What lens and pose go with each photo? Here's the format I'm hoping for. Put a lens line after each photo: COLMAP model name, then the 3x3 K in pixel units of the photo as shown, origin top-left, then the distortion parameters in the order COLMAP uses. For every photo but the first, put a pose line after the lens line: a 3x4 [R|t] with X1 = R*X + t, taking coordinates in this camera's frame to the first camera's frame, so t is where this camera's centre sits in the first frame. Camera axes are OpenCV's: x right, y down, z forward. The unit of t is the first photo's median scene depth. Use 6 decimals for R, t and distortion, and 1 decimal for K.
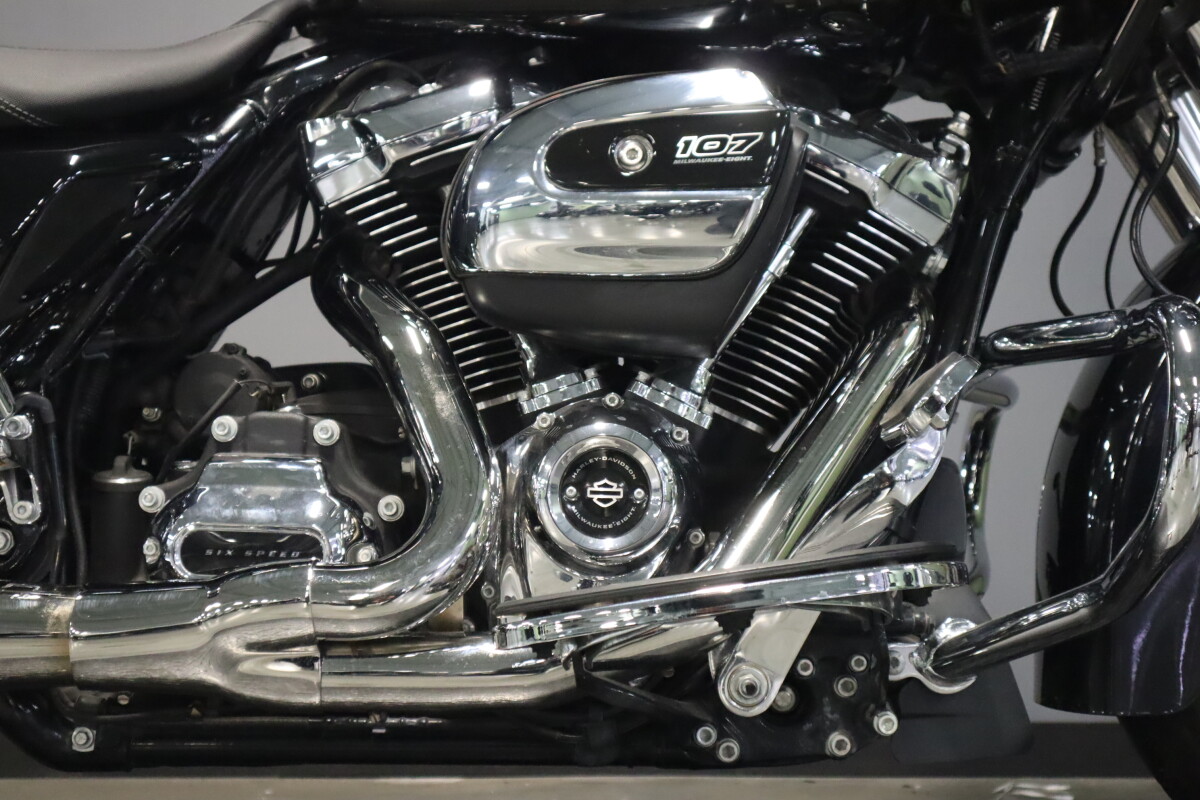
lens RADIAL K [[1794.0, 0, 595.5], [0, 1794.0, 394.6], [0, 0, 1]] dist [0.054146, 0.000000]
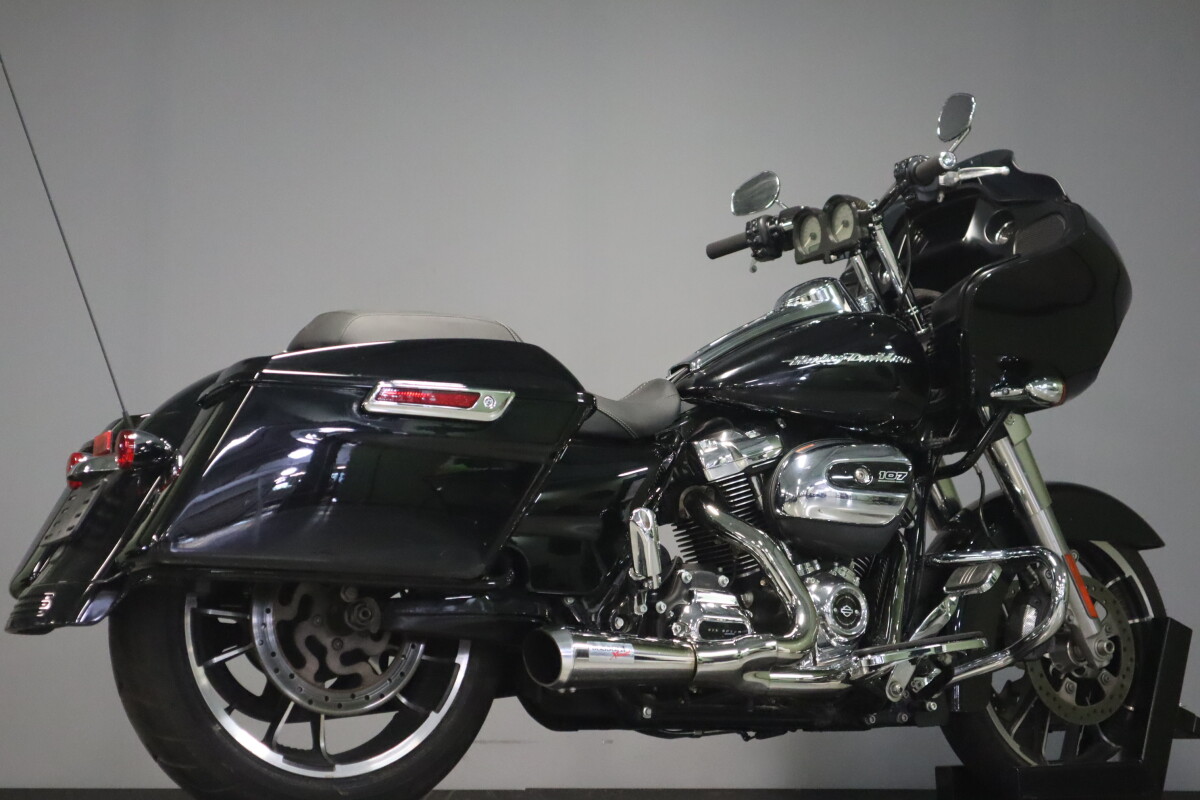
lens RADIAL K [[1876.5, 0, 604.3], [0, 1876.5, 398.5], [0, 0, 1]] dist [0.022429, 0.000000]
pose [[0.833570, 0.102322, 0.542854, -1.630852], [-0.041278, 0.991486, -0.123501, 0.093622], [-0.550869, 0.080539, 0.830696, -0.944509]]
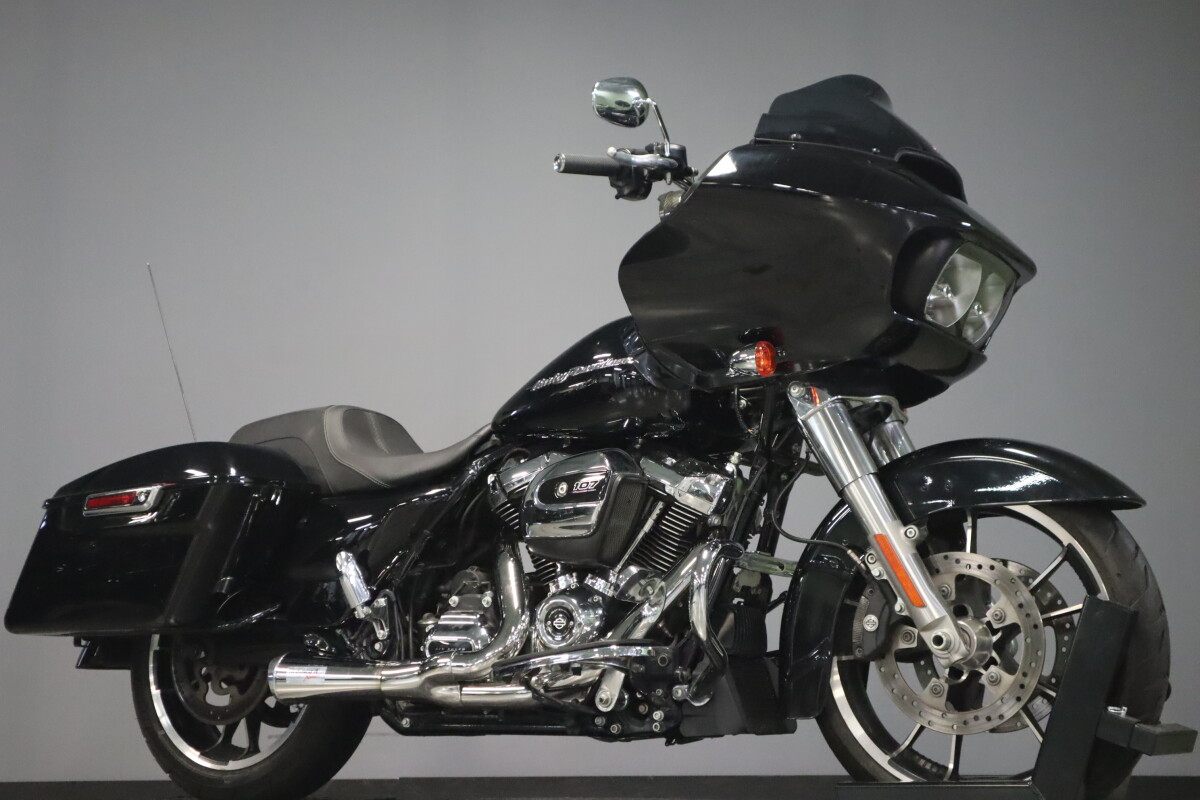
lens RADIAL K [[1745.9, 0, 595.1], [0, 1745.9, 401.5], [0, 0, 1]] dist [0.024533, 0.000000]
pose [[0.868652, -0.081489, -0.488674, 1.222489], [0.032837, 0.993681, -0.107330, 0.009833], [0.494333, 0.077185, 0.865839, -1.084486]]
